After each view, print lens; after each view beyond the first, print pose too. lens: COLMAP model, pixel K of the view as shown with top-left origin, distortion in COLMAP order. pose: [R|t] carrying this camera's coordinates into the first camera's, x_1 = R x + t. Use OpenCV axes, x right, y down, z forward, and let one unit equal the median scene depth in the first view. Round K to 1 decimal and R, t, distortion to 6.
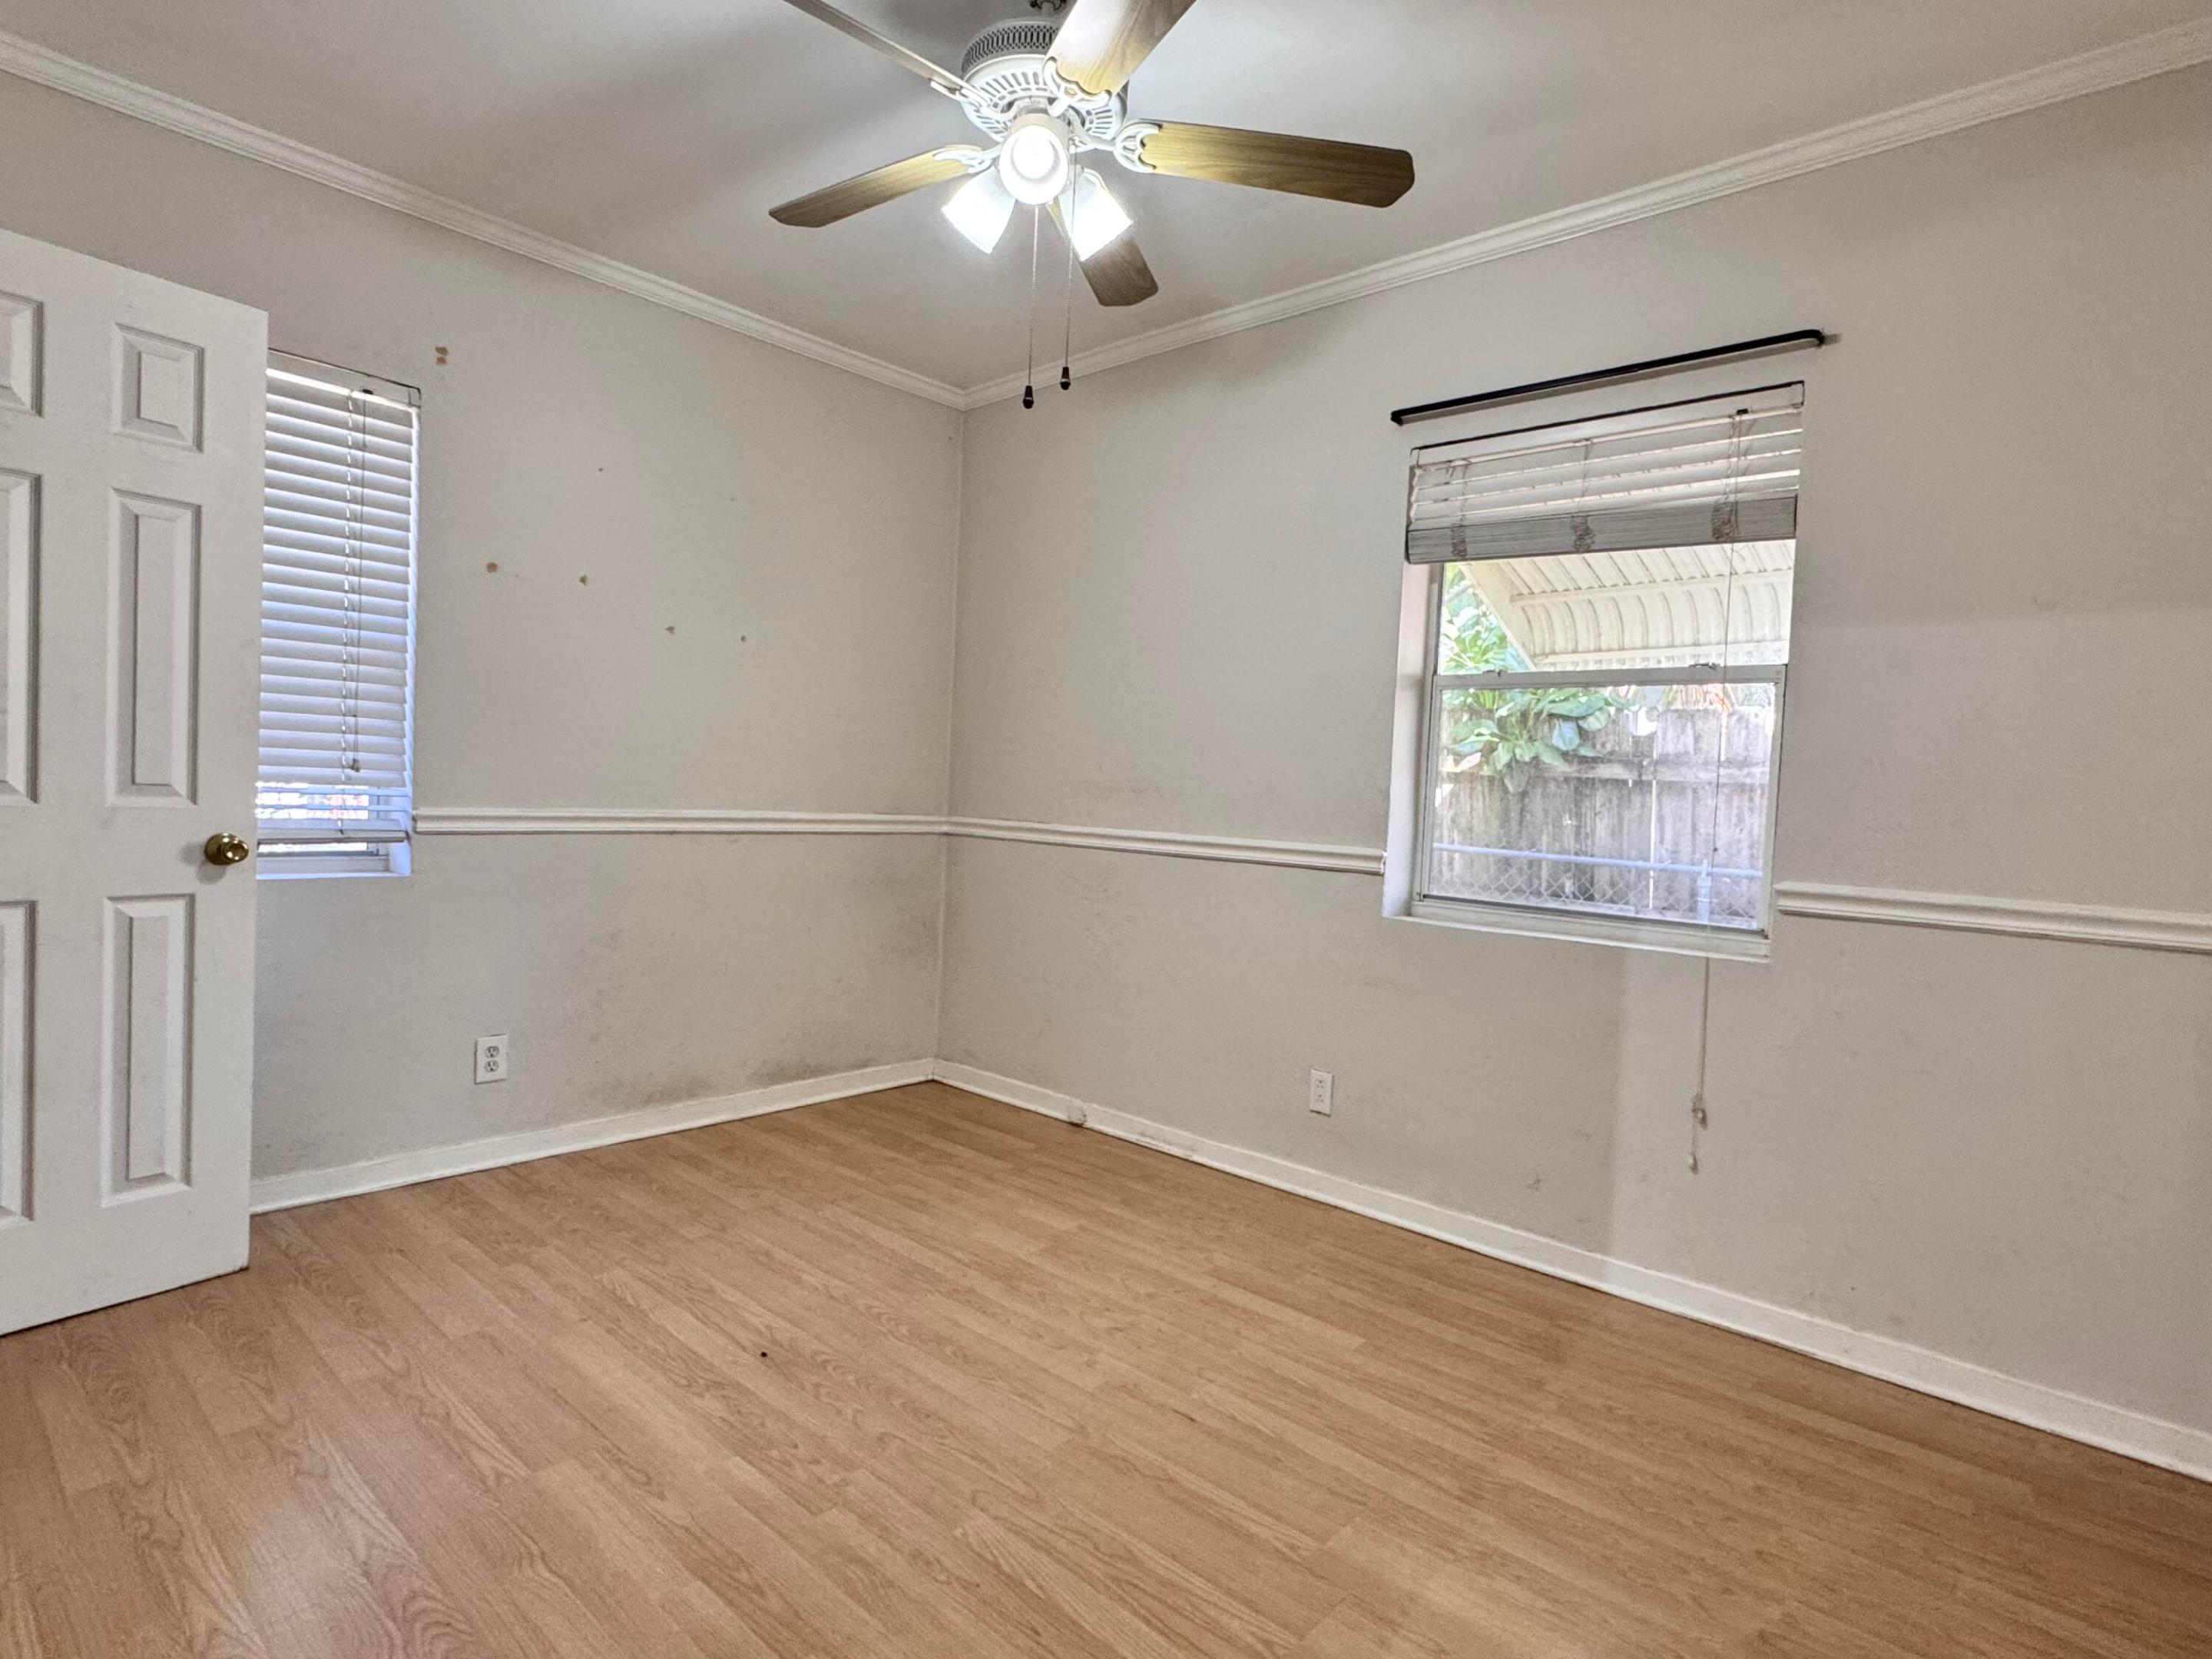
lens RADIAL K [[1151.7, 0, 1096.3], [0, 1151.7, 827.9], [0, 0, 1]] dist [0.000017, -0.000041]
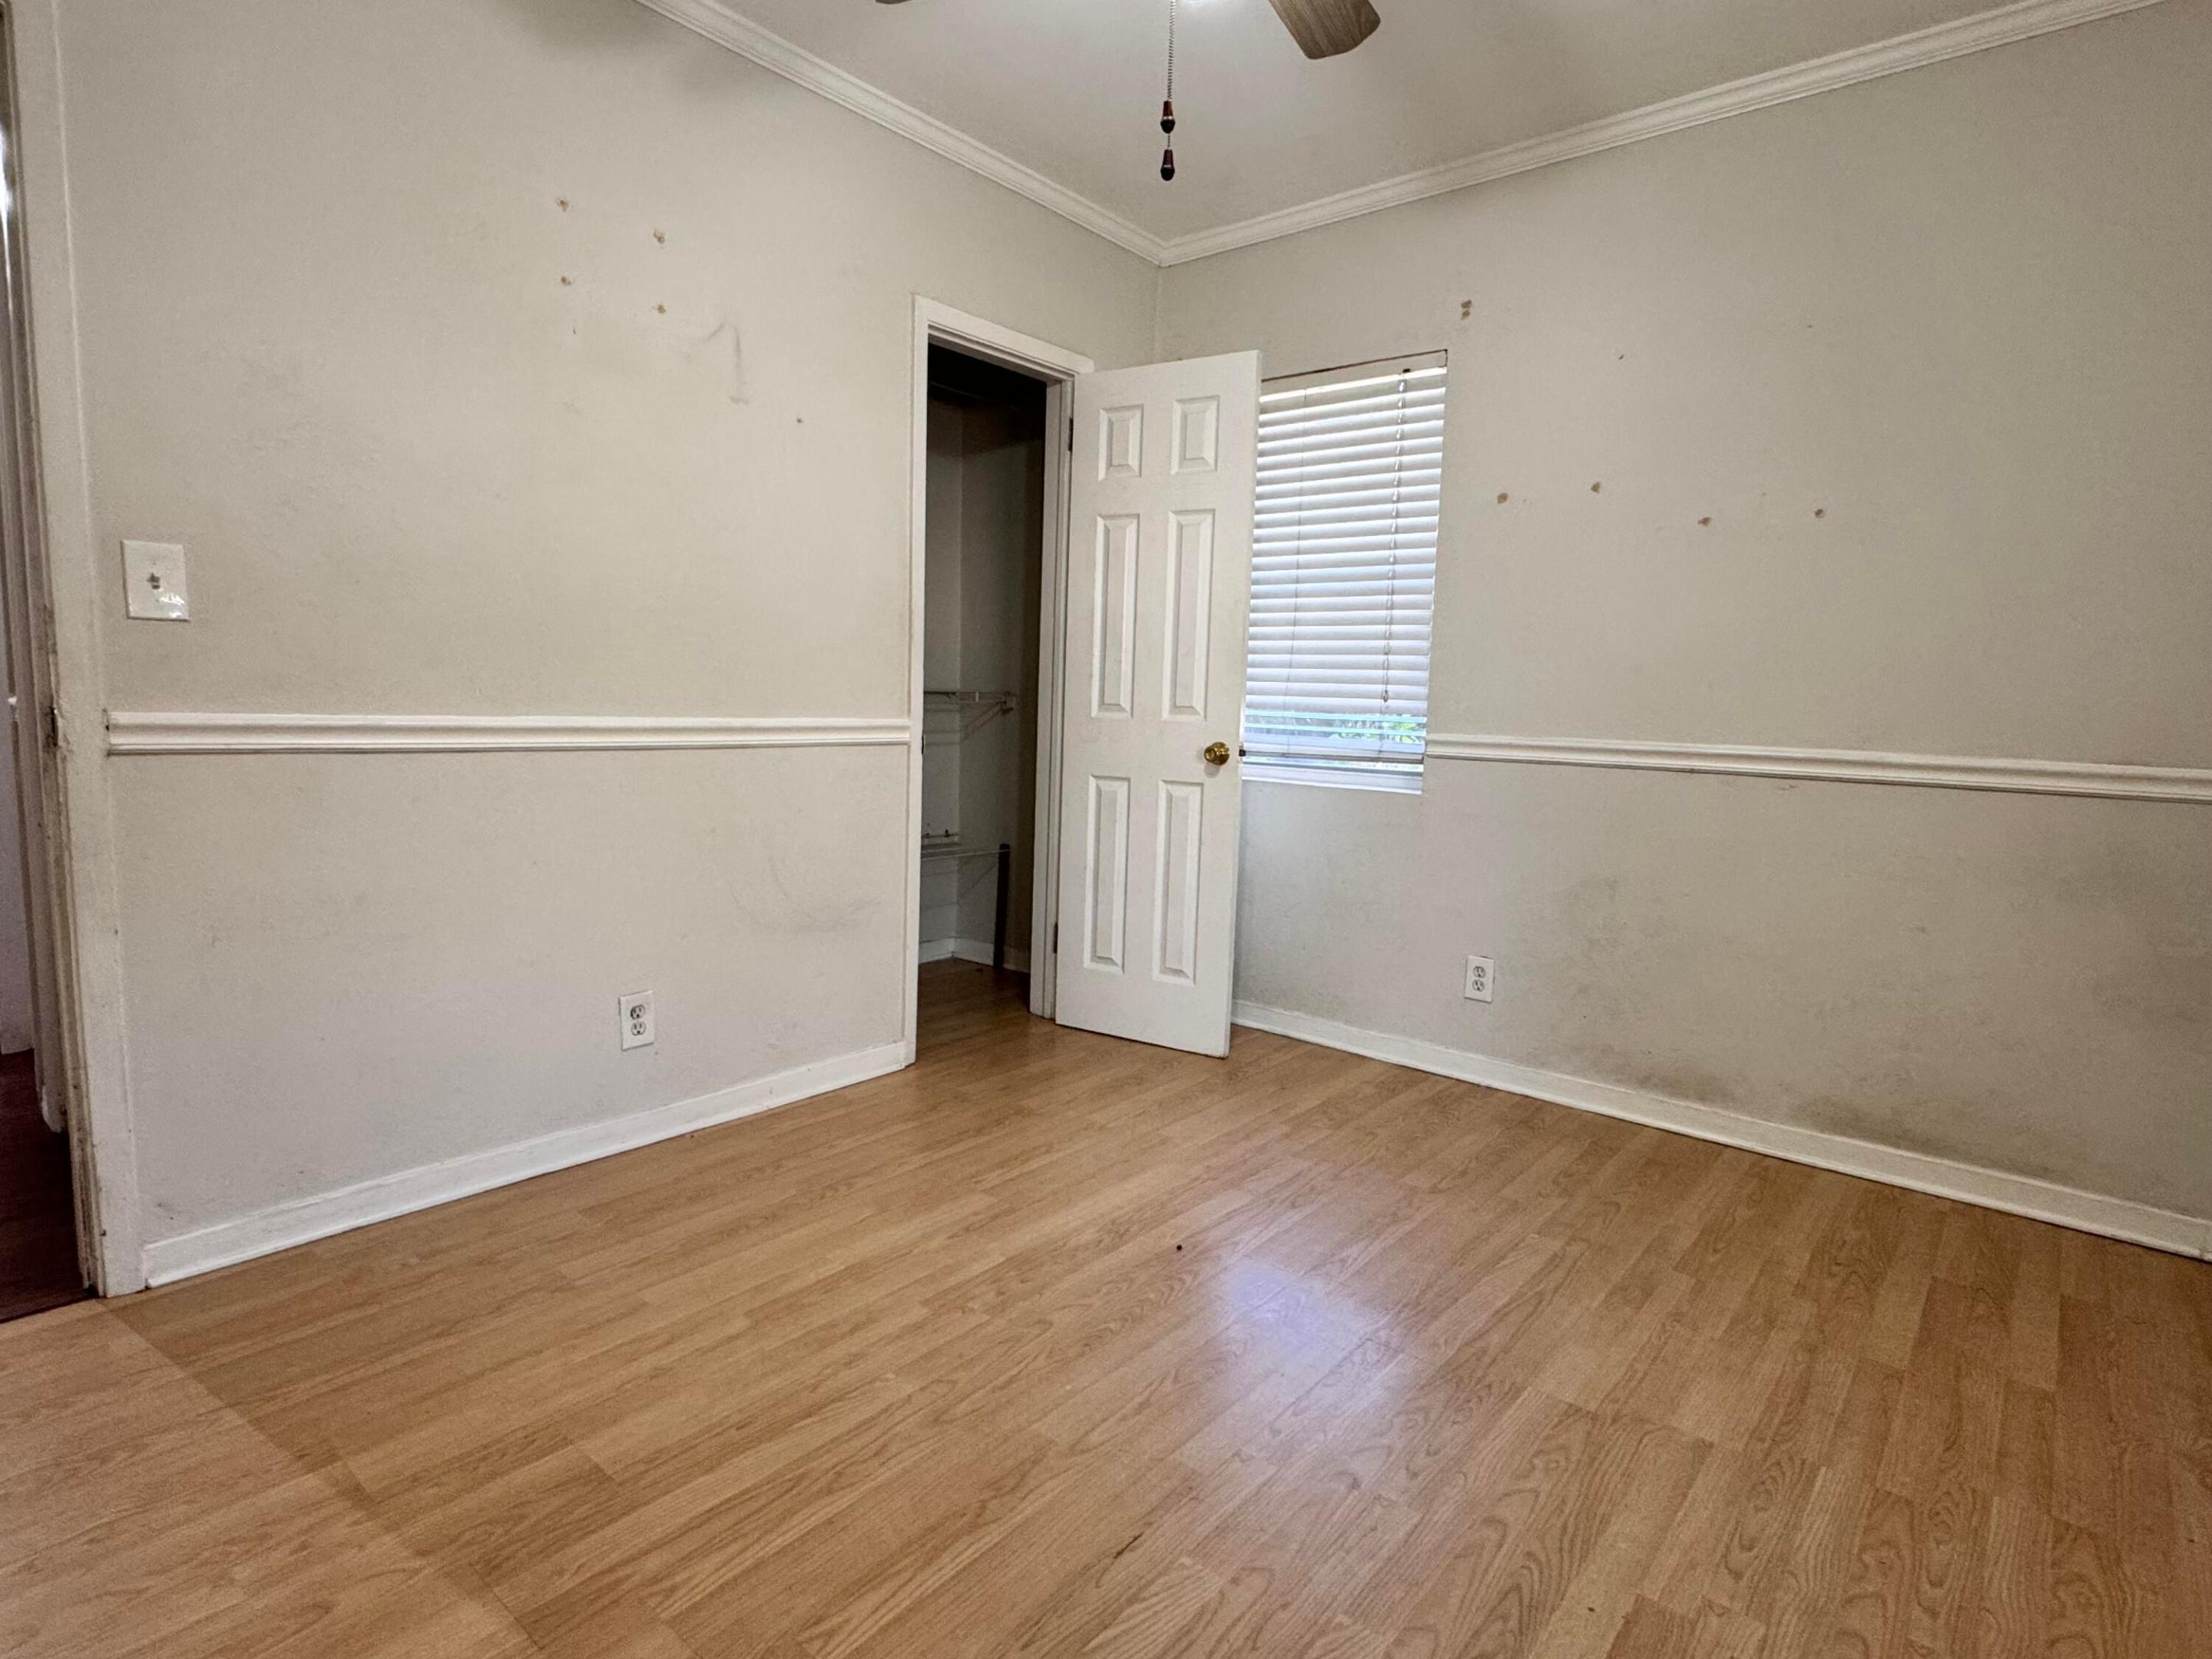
lens RADIAL K [[1151.7, 0, 1096.3], [0, 1151.7, 827.9], [0, 0, 1]] dist [0.000017, -0.000041]
pose [[0.045531, 0.067586, -0.996674, 0.527340], [-0.064559, 0.995822, 0.064578, 0.022885], [0.996875, 0.061404, 0.049704, 0.651390]]
